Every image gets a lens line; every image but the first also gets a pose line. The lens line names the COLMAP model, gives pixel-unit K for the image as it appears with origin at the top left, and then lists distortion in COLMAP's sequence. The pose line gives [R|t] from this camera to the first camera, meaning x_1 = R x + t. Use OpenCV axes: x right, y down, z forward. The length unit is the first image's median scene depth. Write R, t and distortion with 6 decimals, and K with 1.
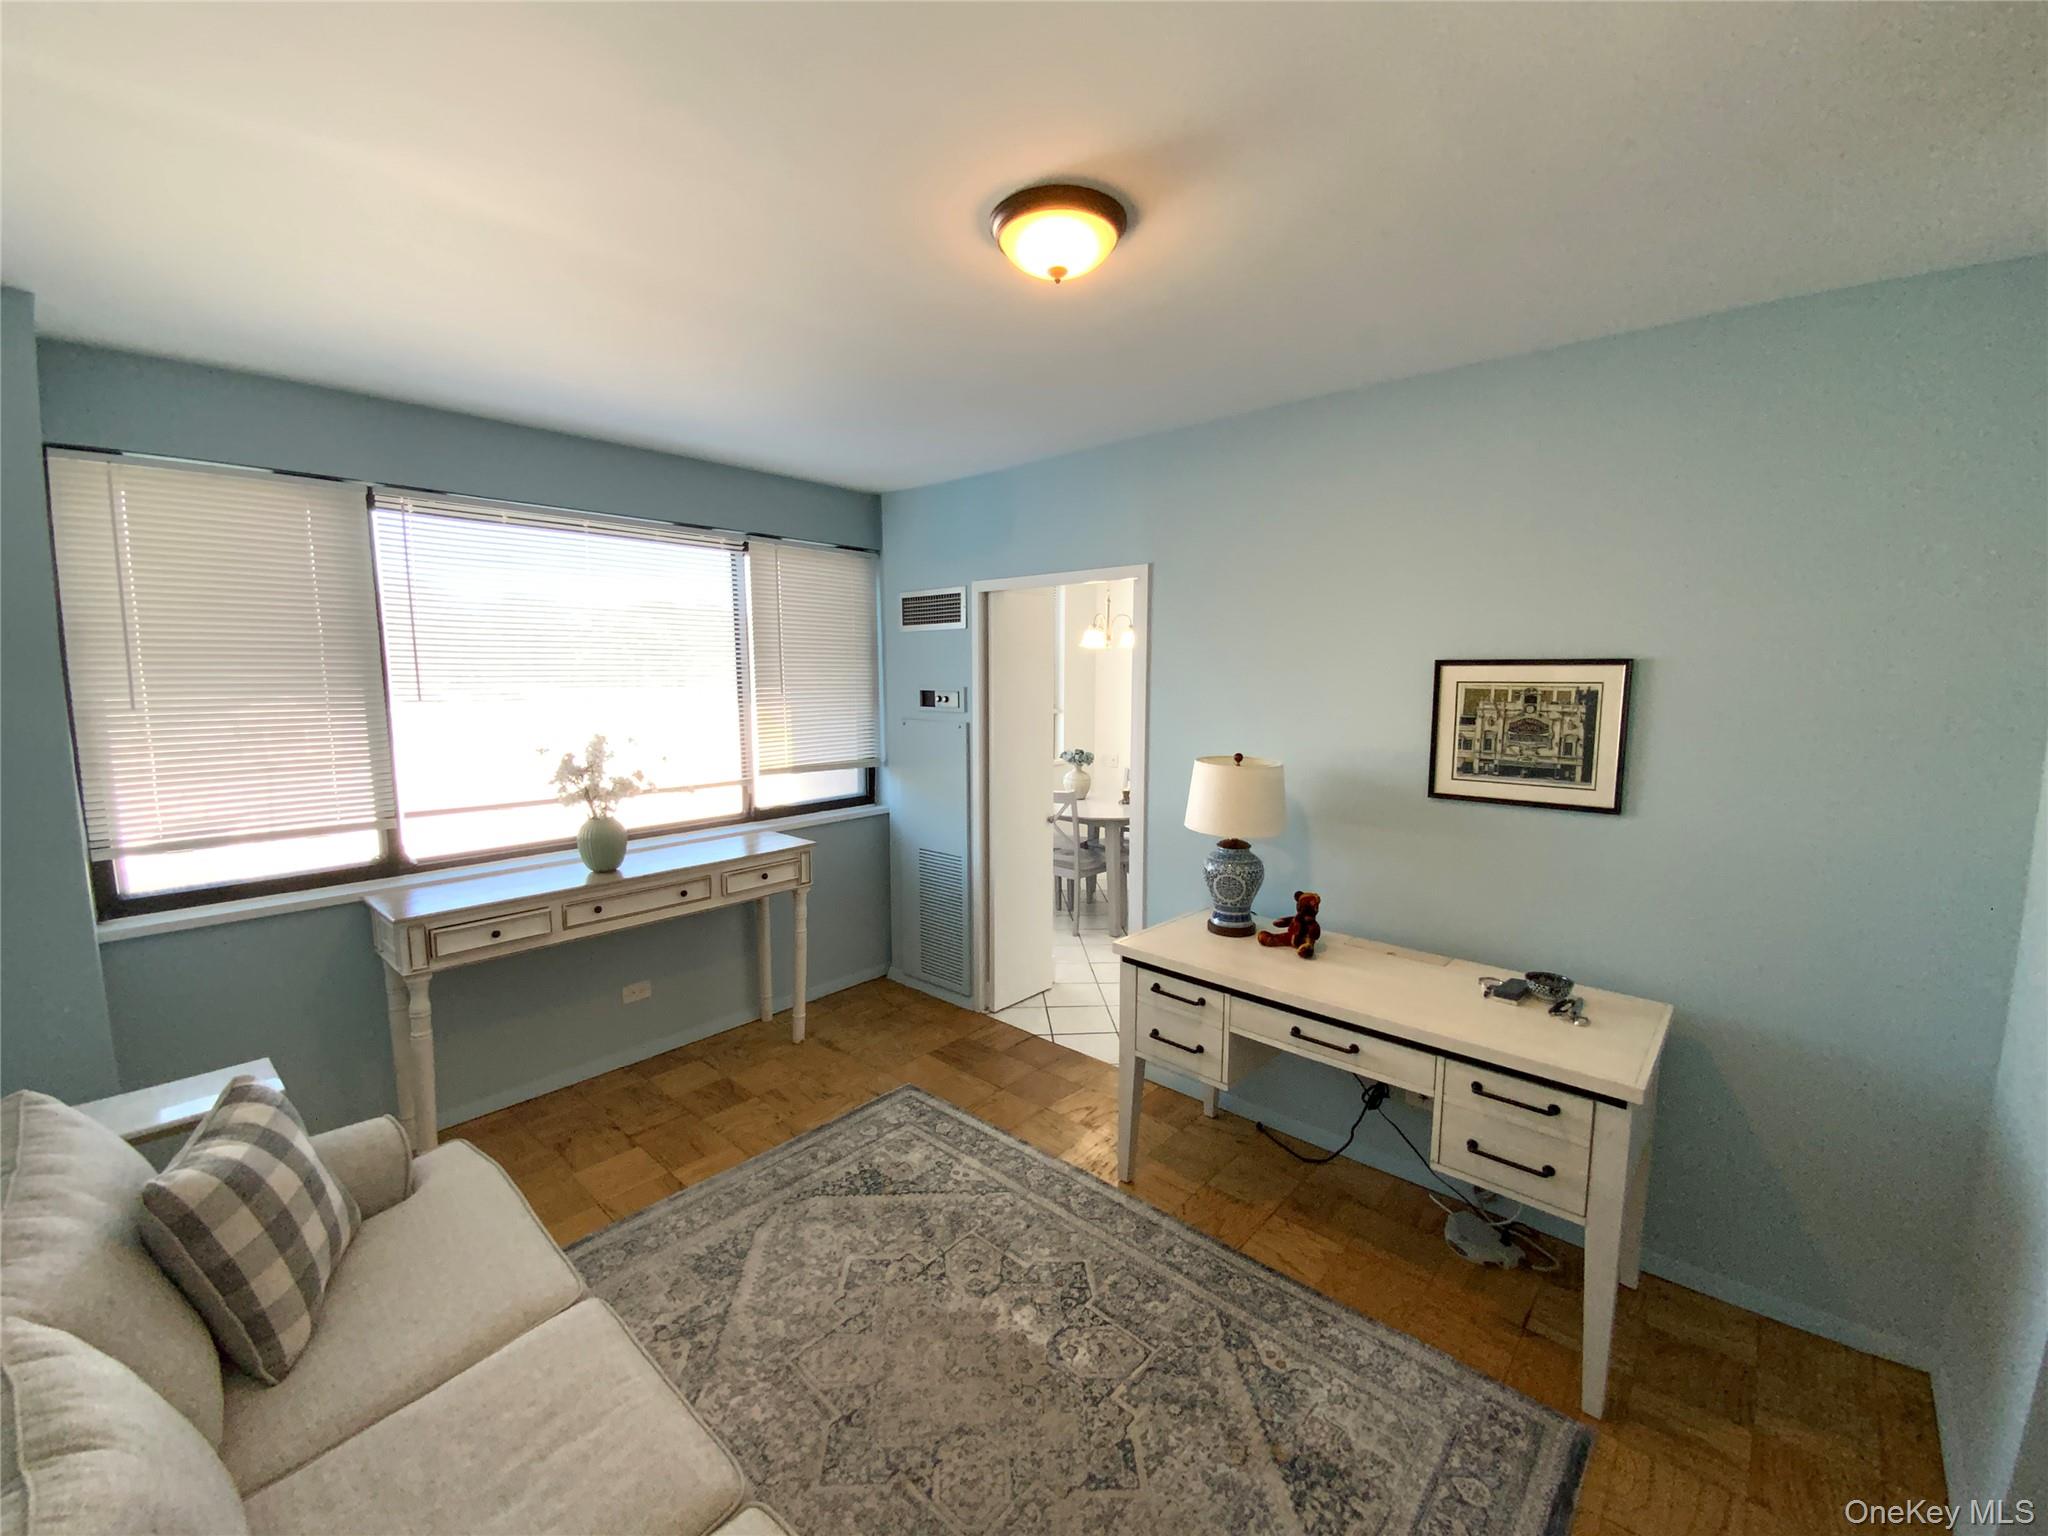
lens RADIAL K [[831.0, 0, 1024.0], [0, 831.0, 768.0], [0, 0, 1]] dist [0.026969, -0.021411]
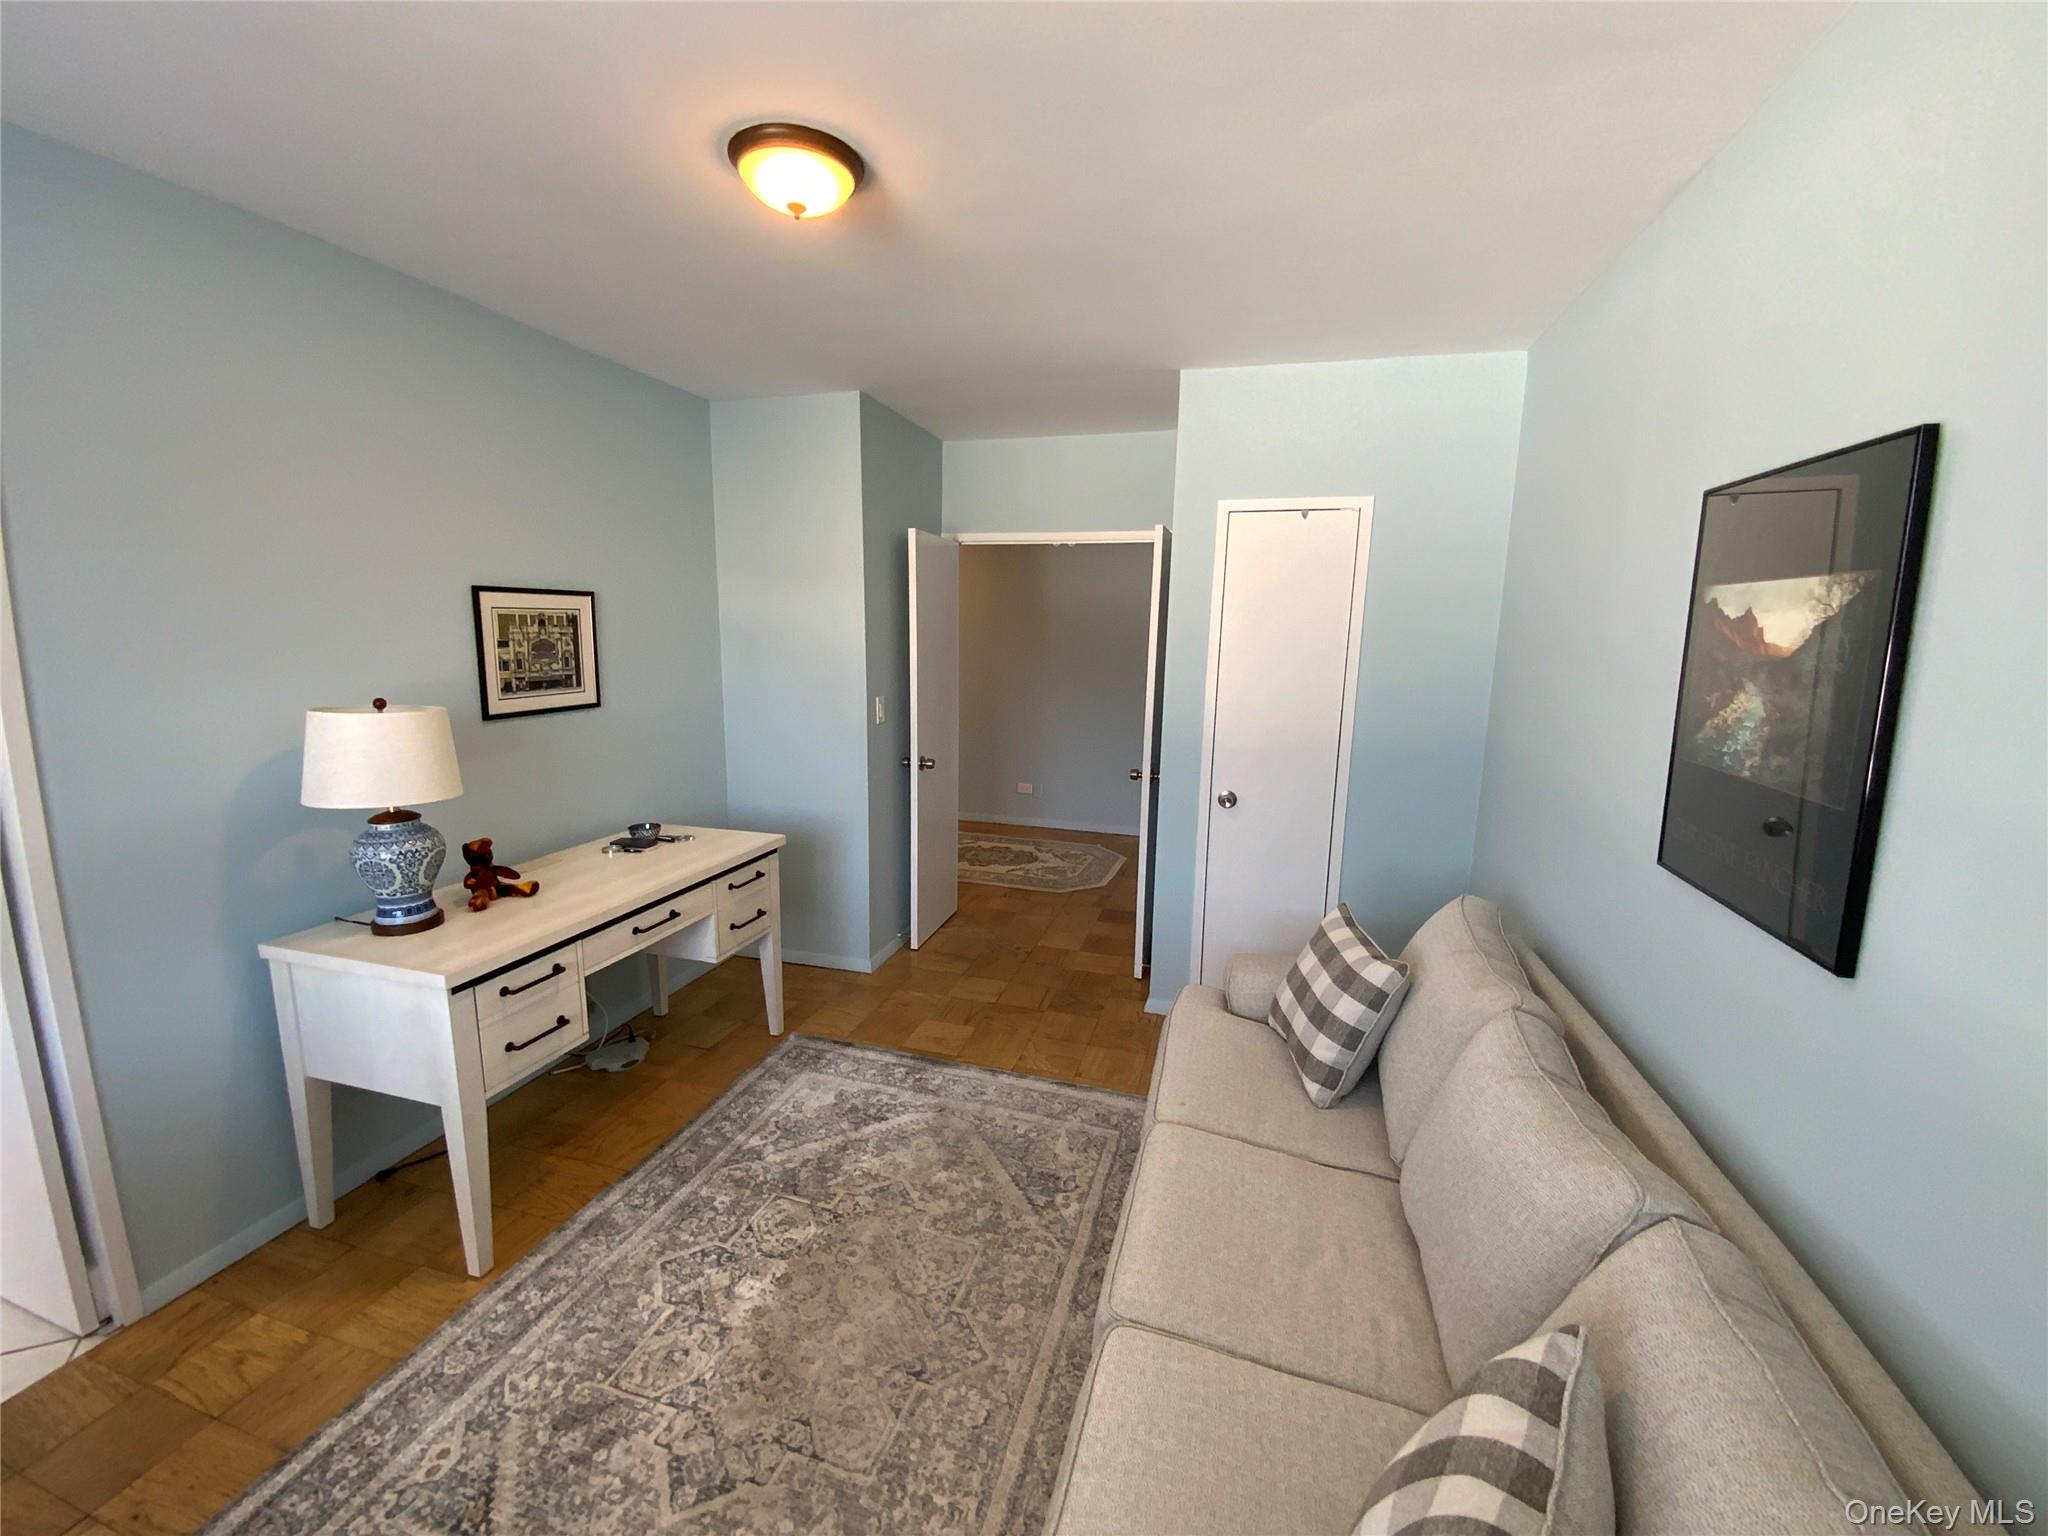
lens RADIAL K [[831.0, 0, 1024.0], [0, 831.0, 768.0], [0, 0, 1]] dist [0.026969, -0.021411]
pose [[-0.432971, -0.160503, 0.887003, -0.777464], [0.089323, 0.971537, 0.219401, -0.080710], [-0.896971, 0.174224, -0.406311, 0.895791]]
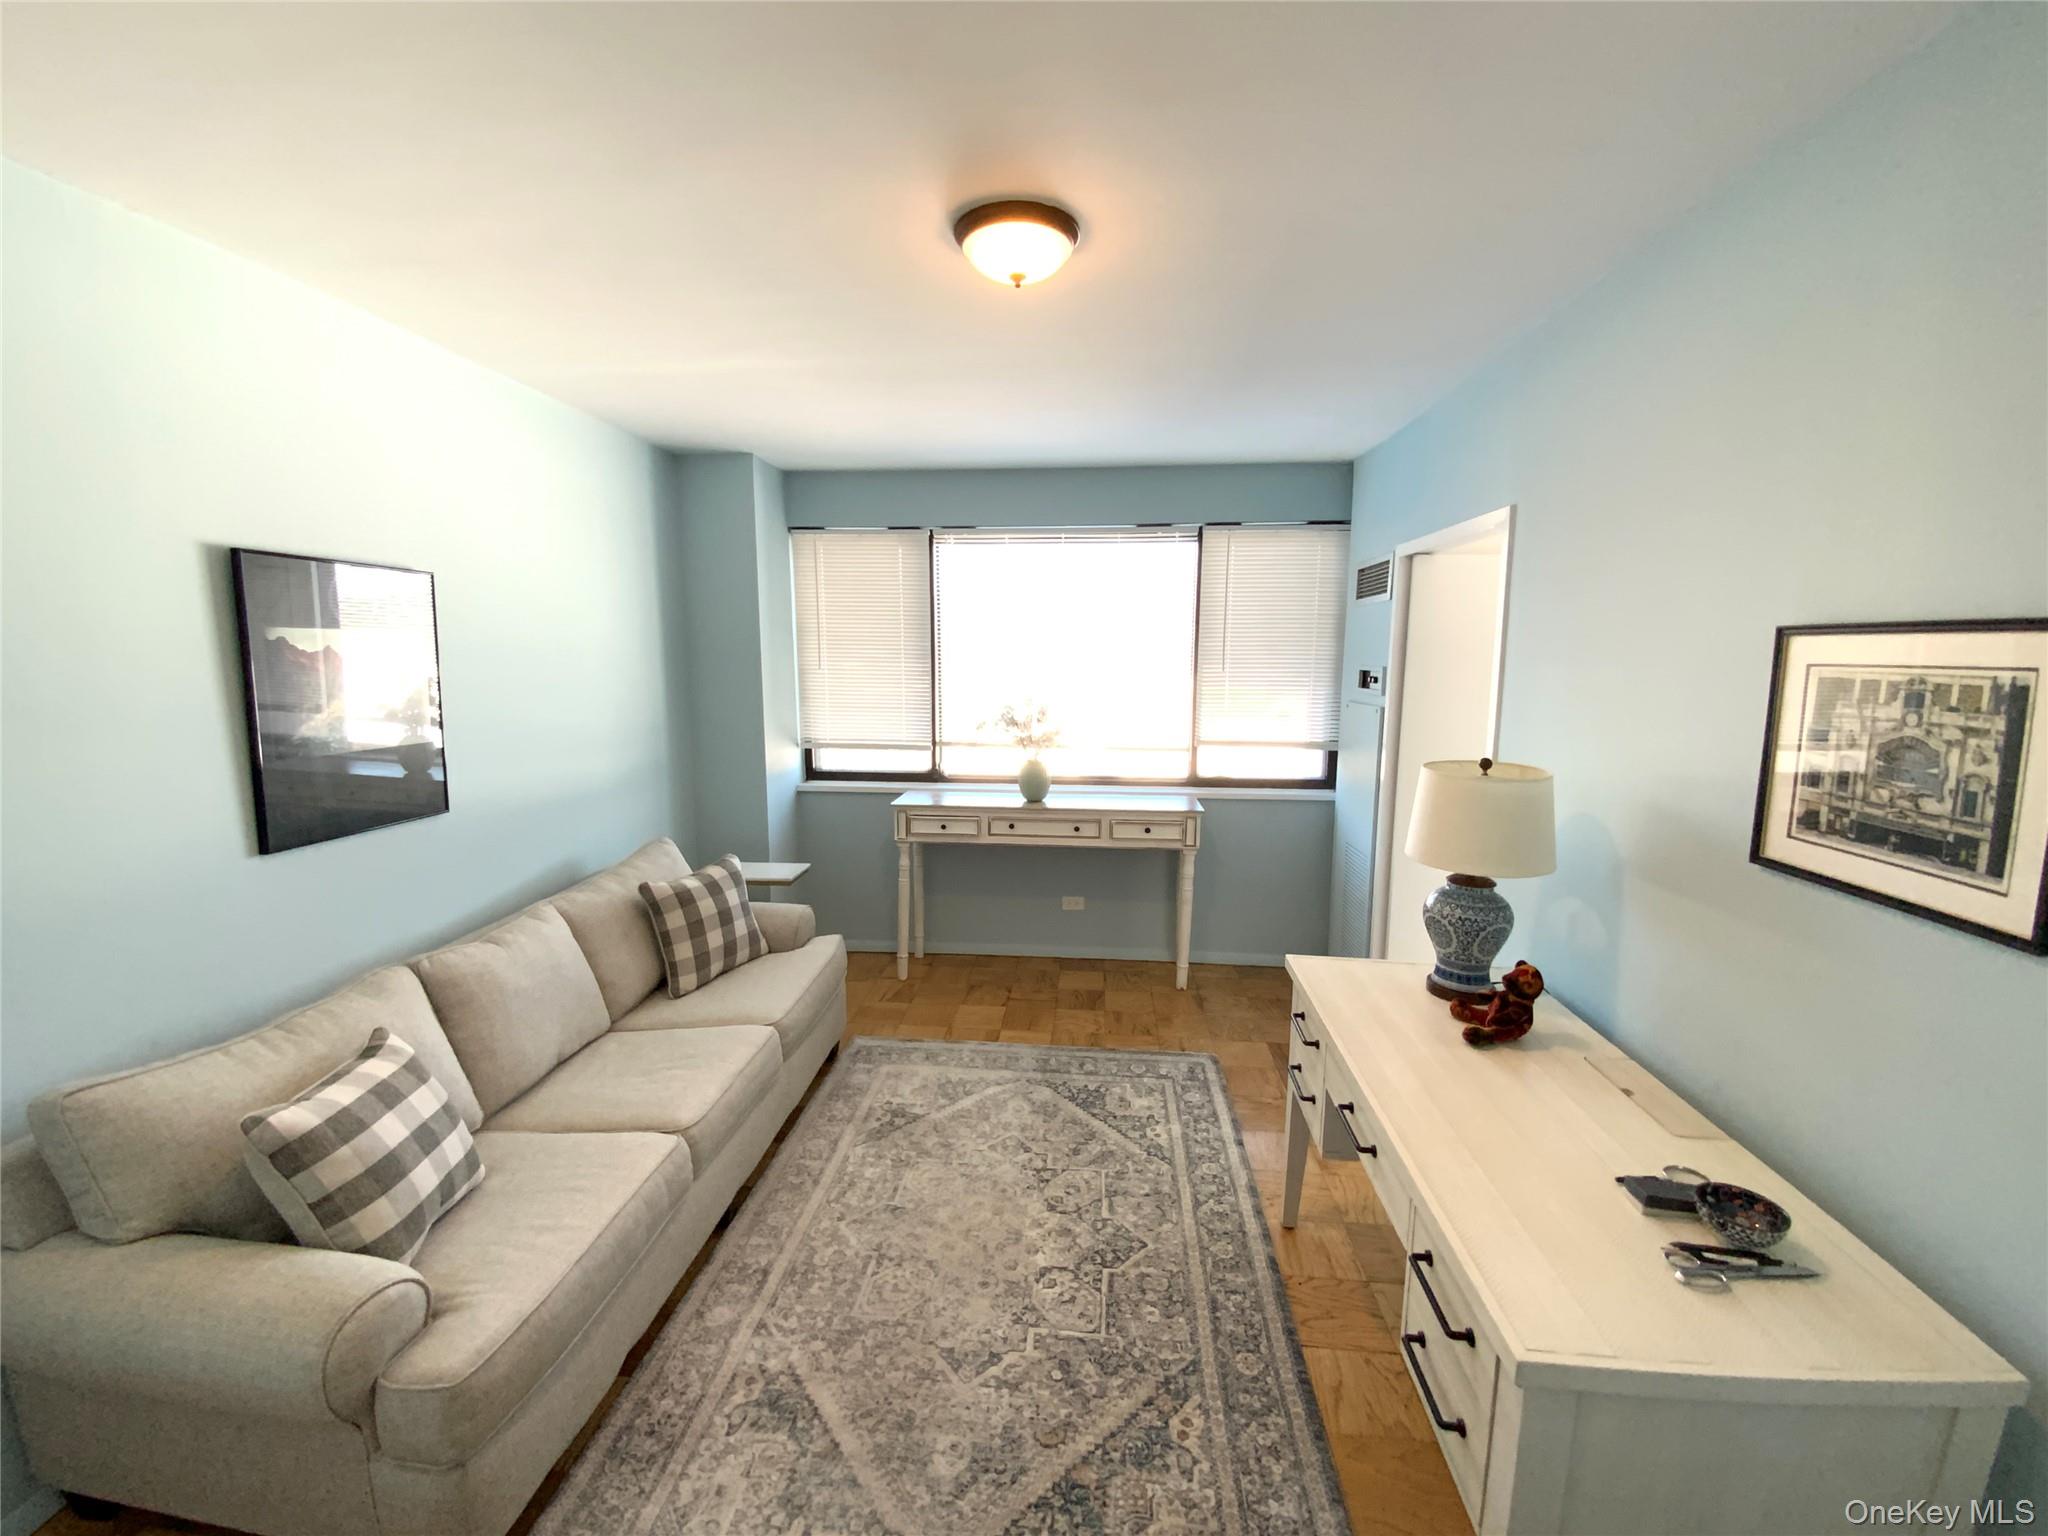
lens RADIAL K [[831.0, 0, 1024.0], [0, 831.0, 768.0], [0, 0, 1]] dist [0.026969, -0.021411]
pose [[0.595416, 0.114325, -0.795242, 0.684675], [-0.098487, 0.992745, 0.068979, -0.022129], [0.797358, 0.037250, 0.602356, 0.258797]]
